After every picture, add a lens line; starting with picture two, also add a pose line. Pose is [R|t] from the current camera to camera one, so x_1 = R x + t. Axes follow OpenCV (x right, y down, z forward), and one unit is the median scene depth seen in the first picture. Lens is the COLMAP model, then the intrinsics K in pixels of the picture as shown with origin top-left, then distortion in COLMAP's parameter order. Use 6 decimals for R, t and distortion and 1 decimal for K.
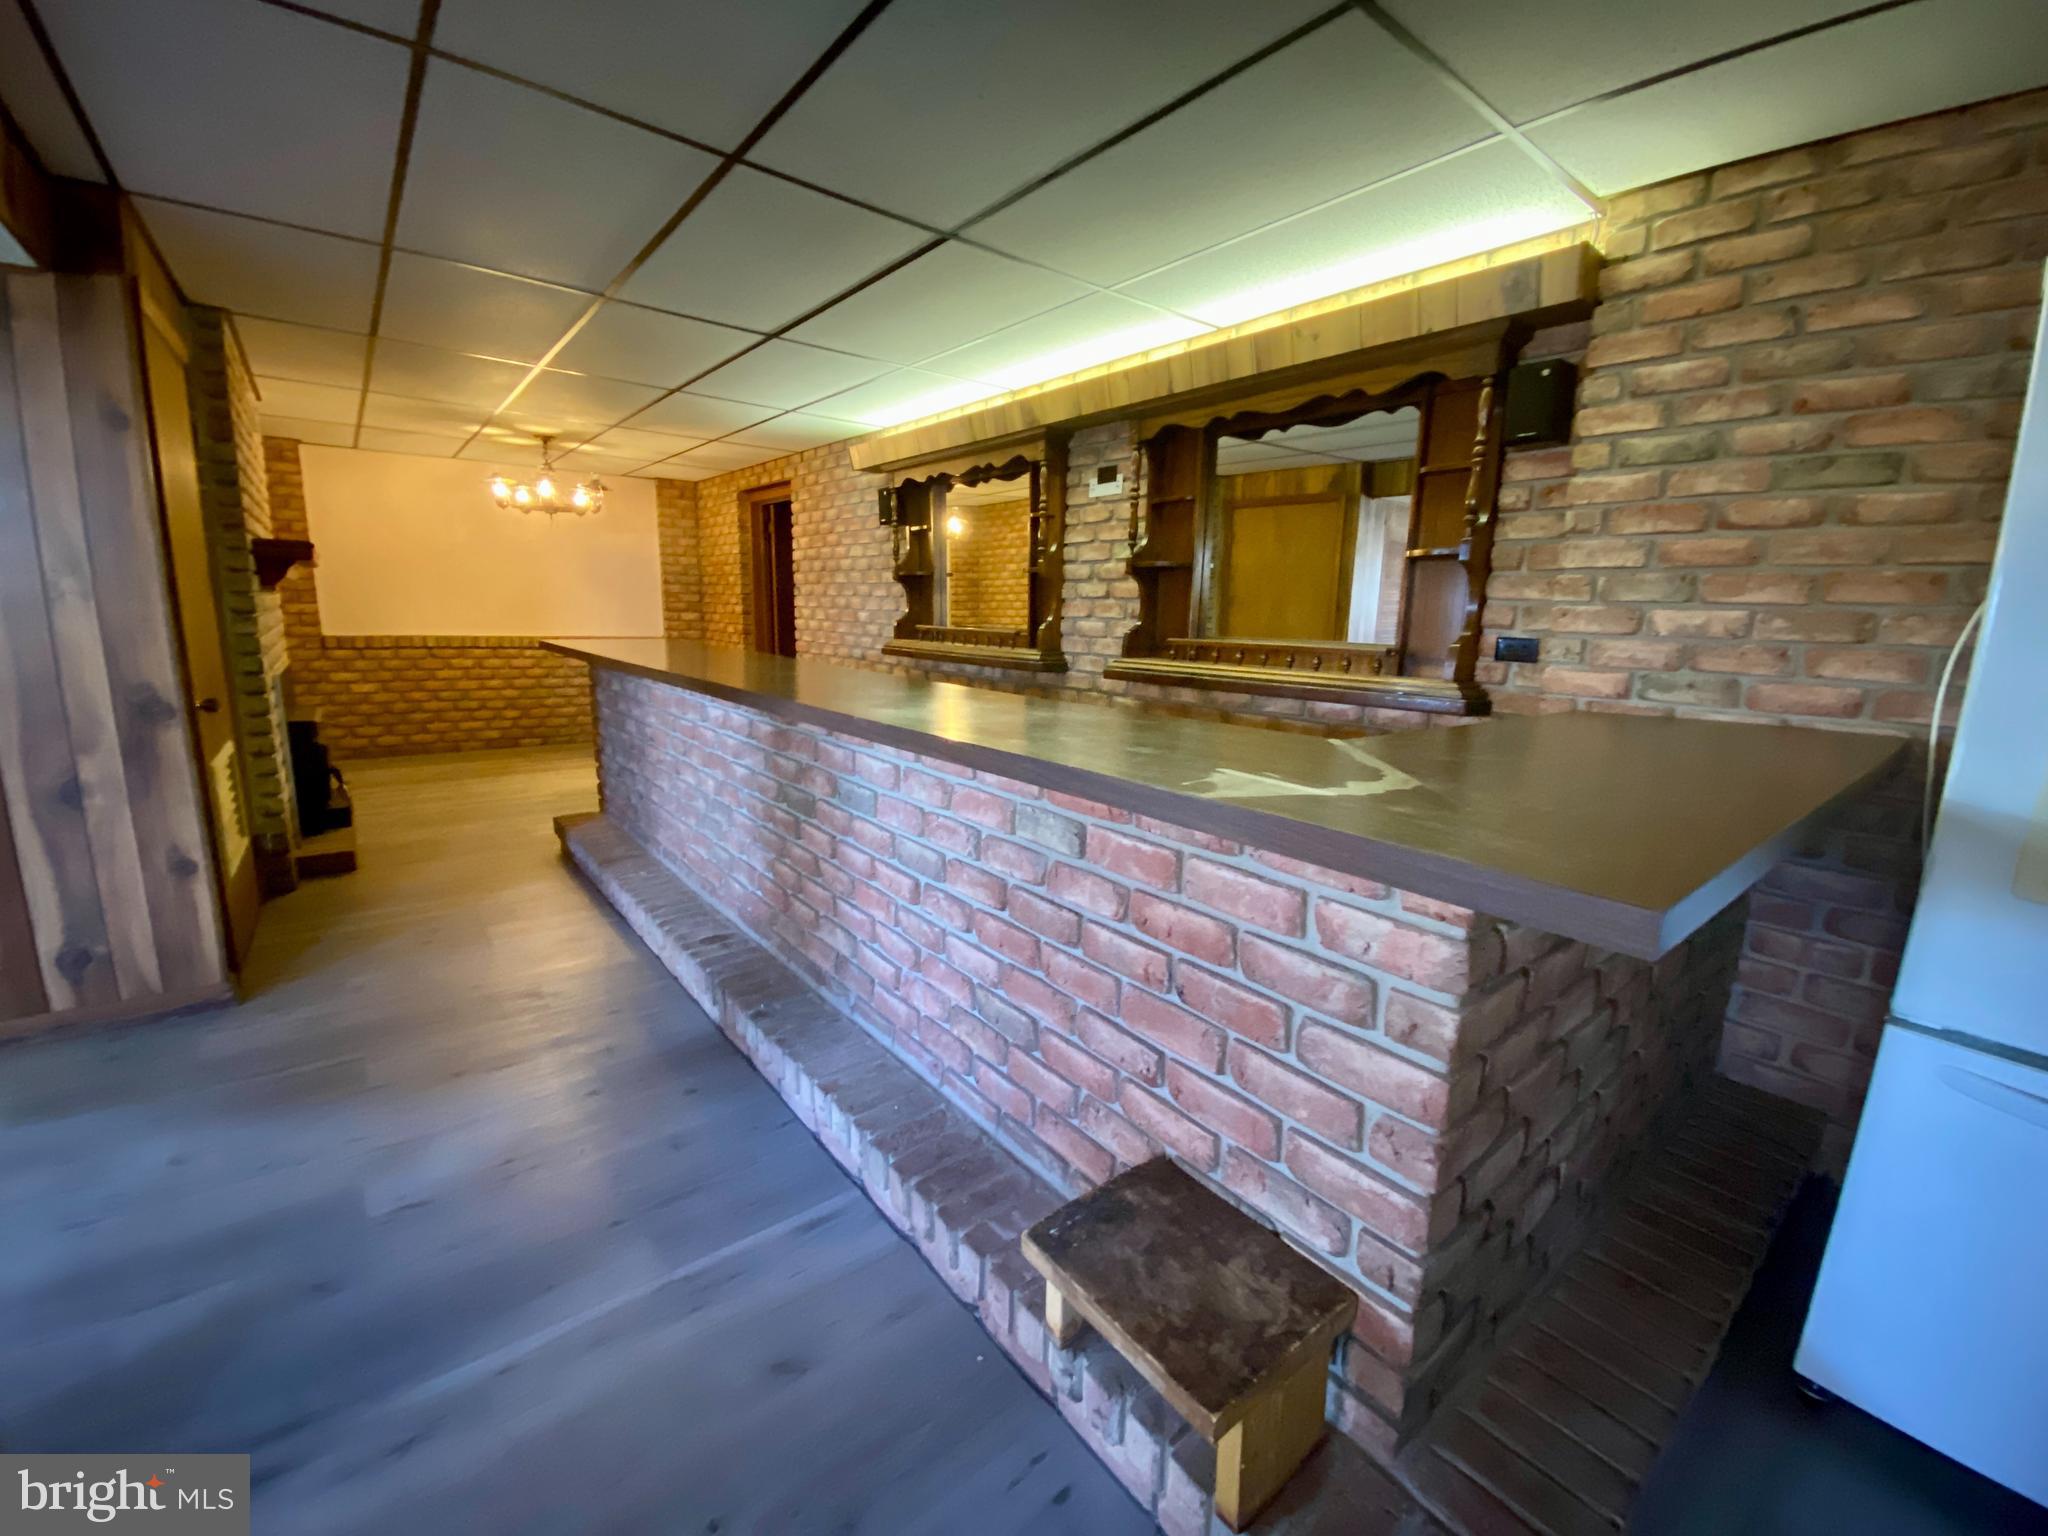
lens RADIAL K [[833.8, 0, 1026.5], [0, 833.8, 771.3], [0, 0, 1]] dist [0.004845, -0.008033]
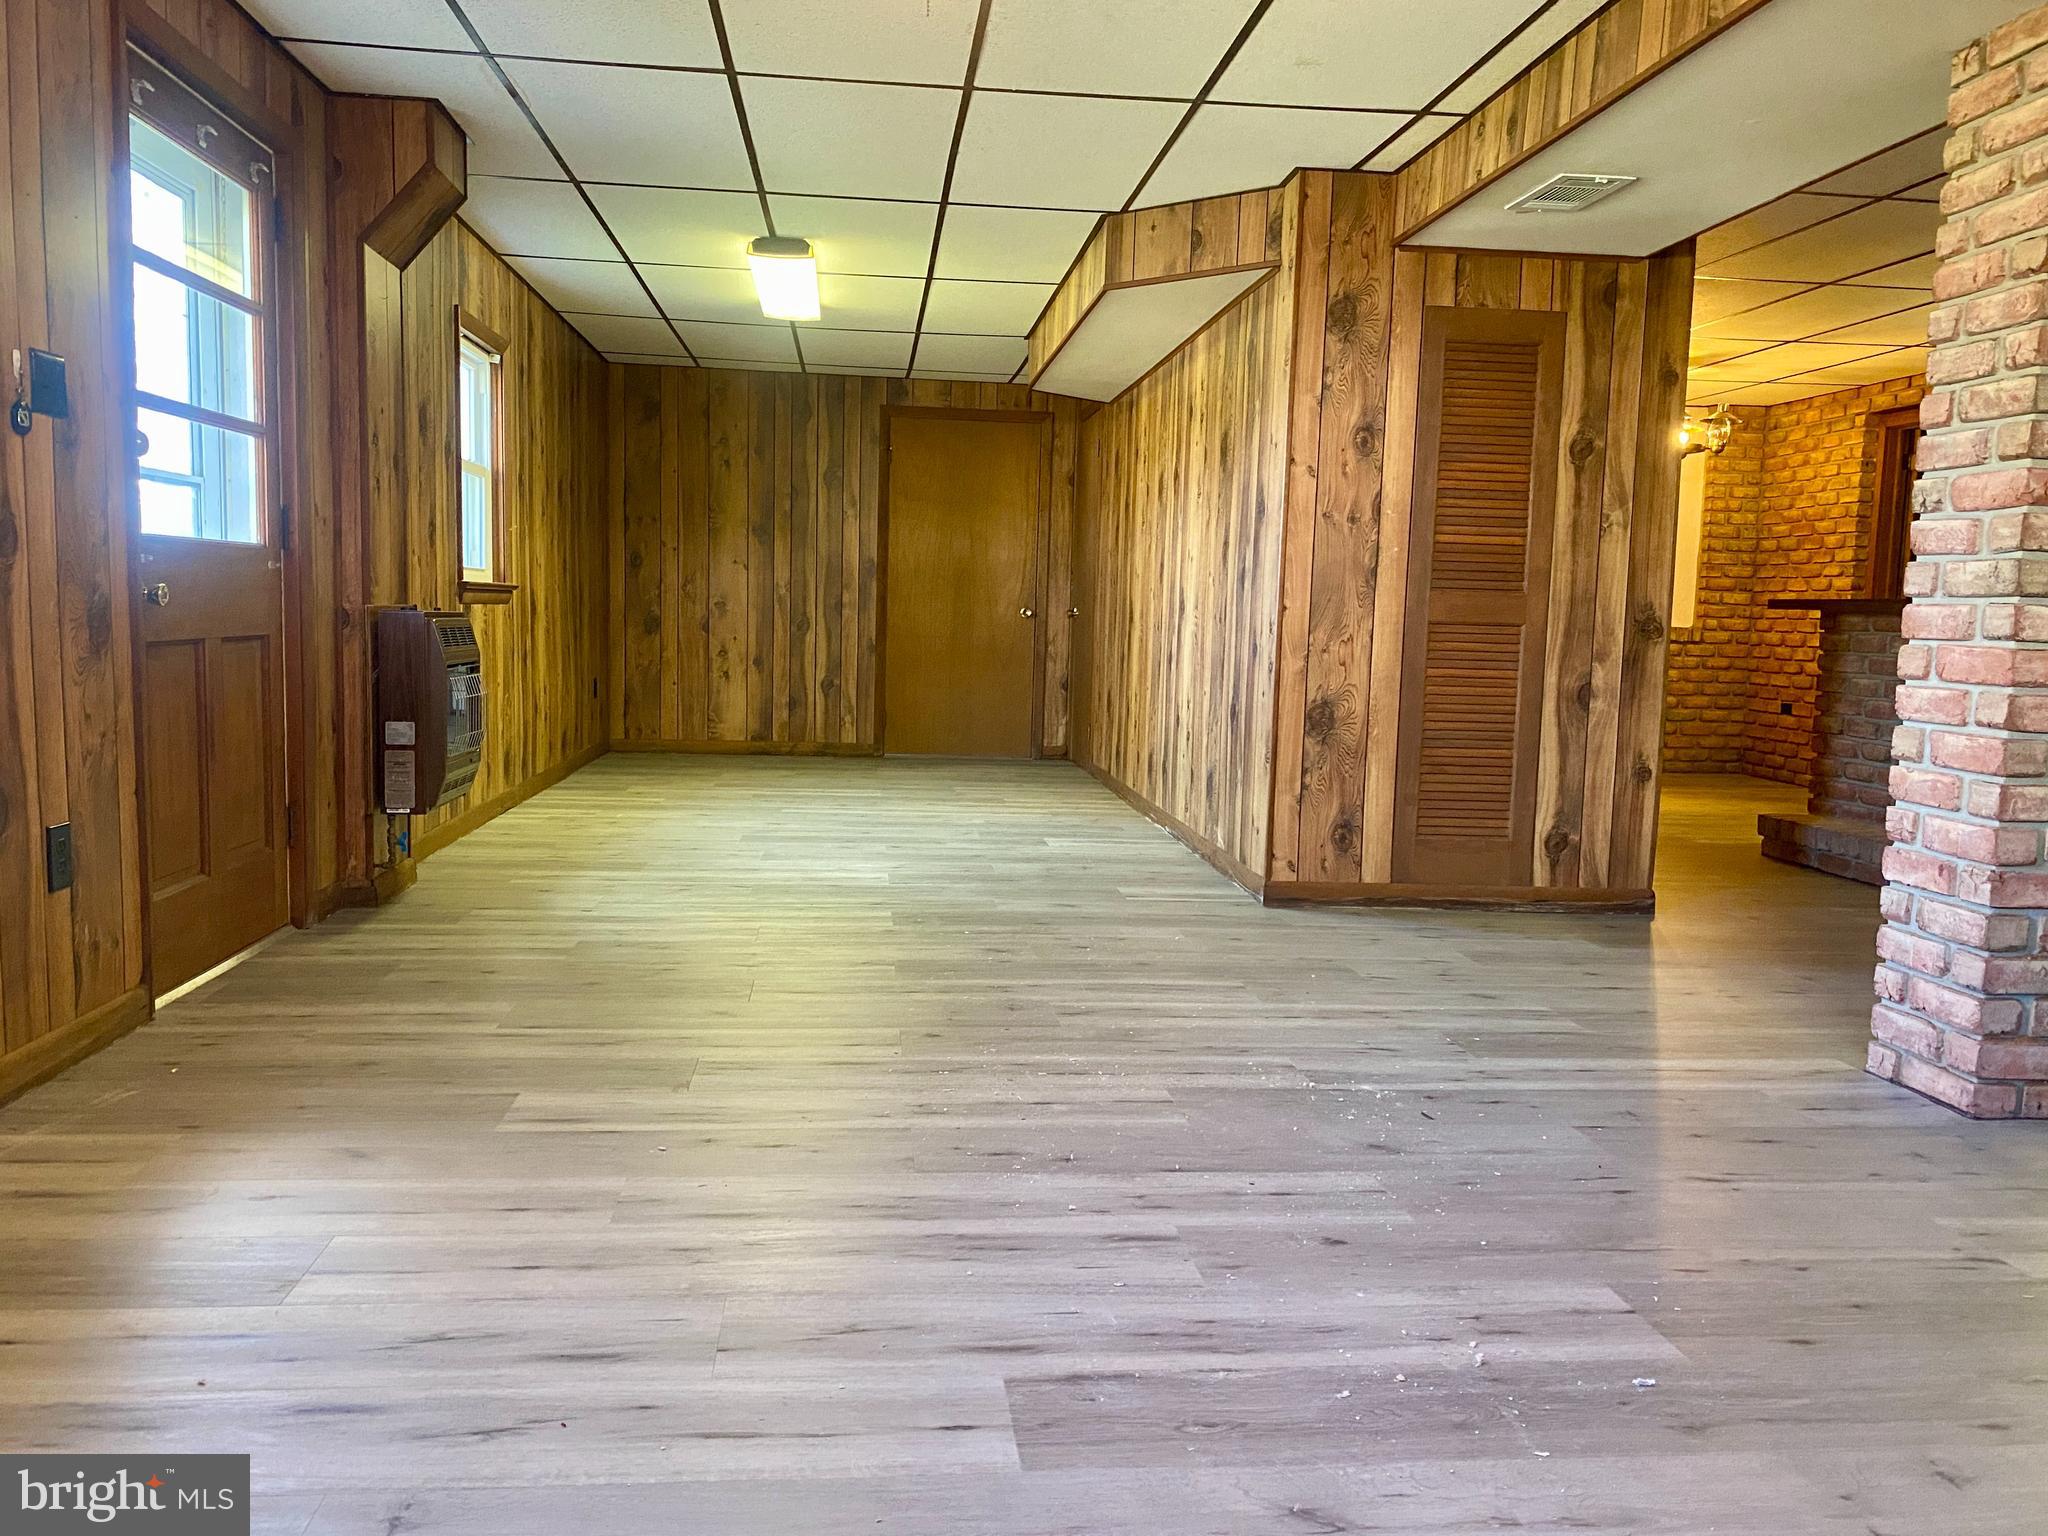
lens RADIAL K [[1545.8, 0, 1020.3], [0, 1545.8, 780.8], [0, 0, 1]] dist [0.009581, 0.003076]
pose [[0.833065, 0.058007, -0.550125, -0.188402], [-0.111740, 0.991632, -0.064650, 0.114033], [0.541771, 0.115329, 0.832576, -0.370530]]
